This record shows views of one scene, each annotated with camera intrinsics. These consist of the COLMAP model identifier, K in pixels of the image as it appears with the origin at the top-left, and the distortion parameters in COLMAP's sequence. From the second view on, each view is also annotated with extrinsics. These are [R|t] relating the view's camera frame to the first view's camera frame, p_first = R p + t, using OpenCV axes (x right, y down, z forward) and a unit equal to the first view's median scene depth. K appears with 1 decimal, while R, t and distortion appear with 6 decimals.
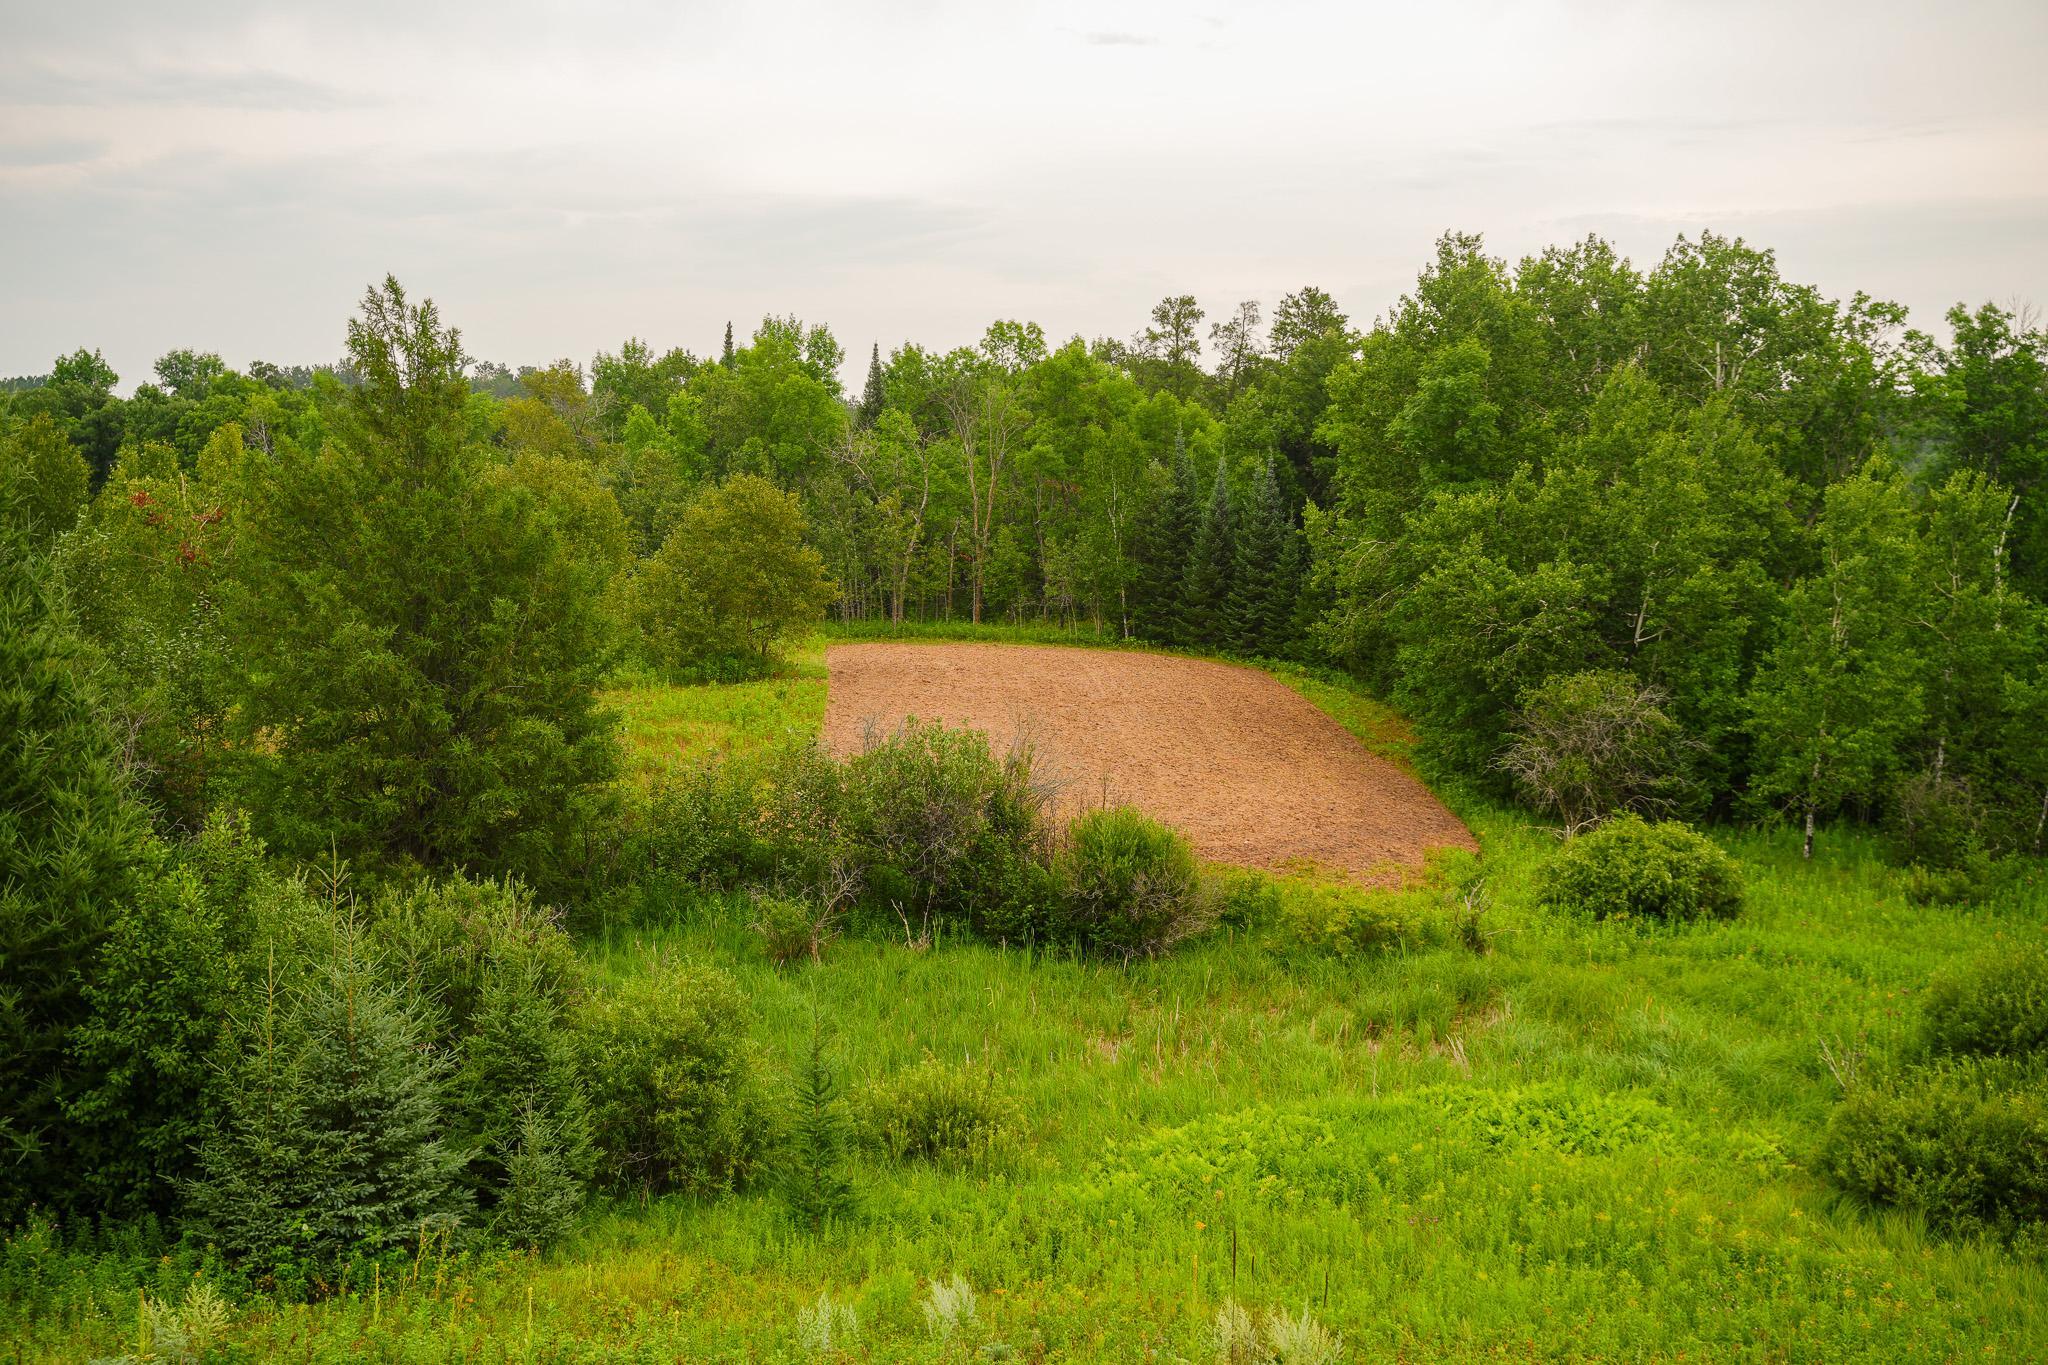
lens RADIAL K [[2016.9, 0, 1024.0], [0, 2016.9, 682.5], [0, 0, 1]] dist [-0.065431, 0.093297]
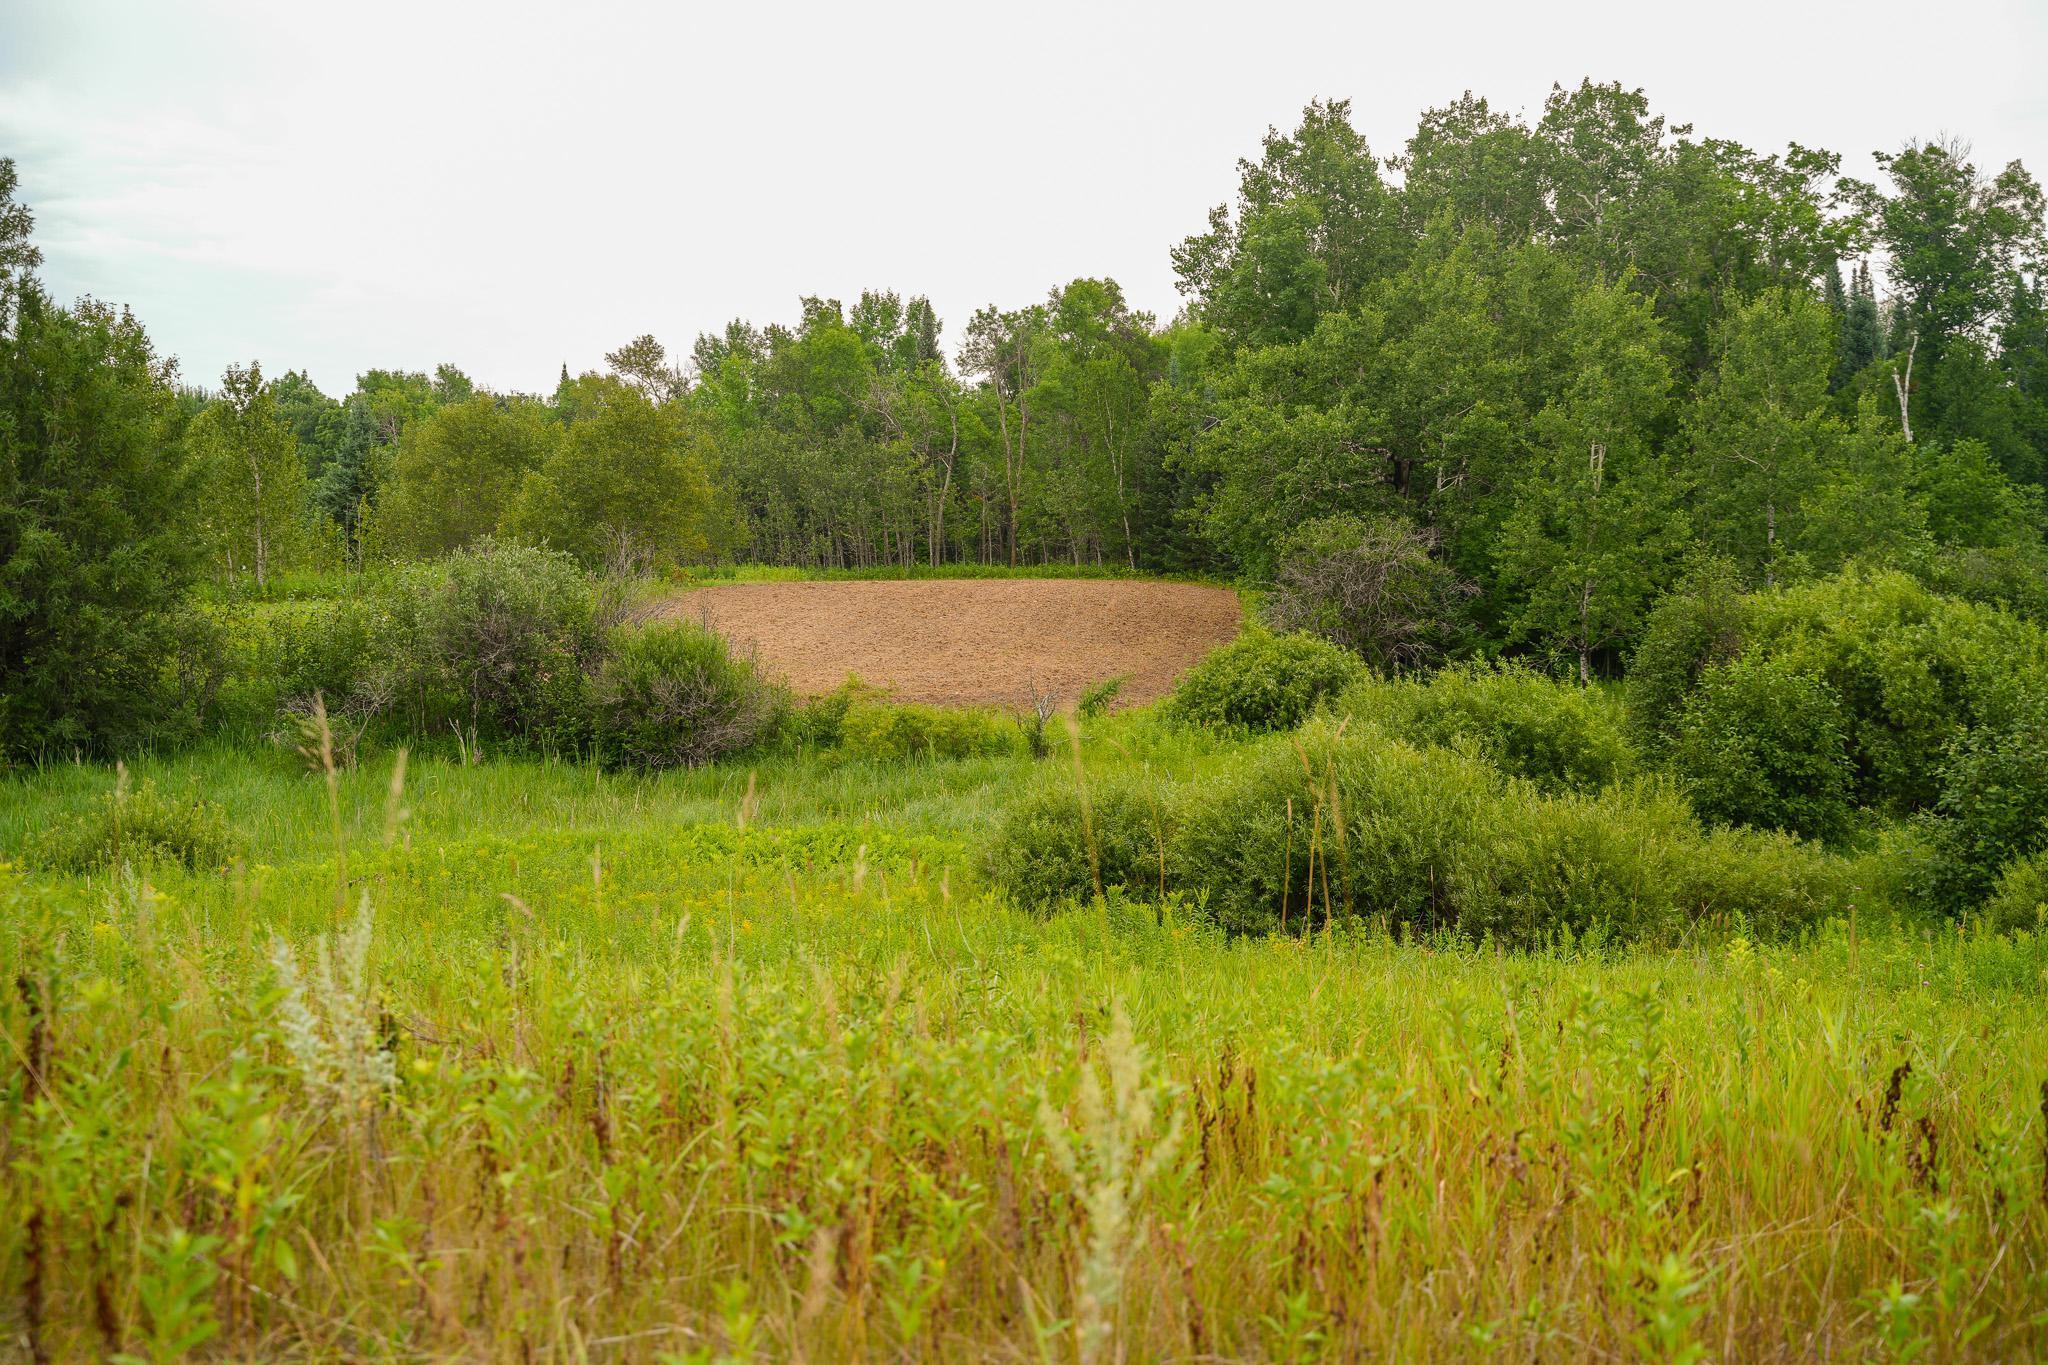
lens RADIAL K [[2016.9, 0, 1024.0], [0, 2016.9, 682.5], [0, 0, 1]] dist [-0.065431, 0.093297]
pose [[0.990600, -0.025270, -0.134437, 0.184026], [0.024334, 0.999667, -0.008595, 0.056216], [0.134610, 0.005242, 0.990885, 0.029087]]
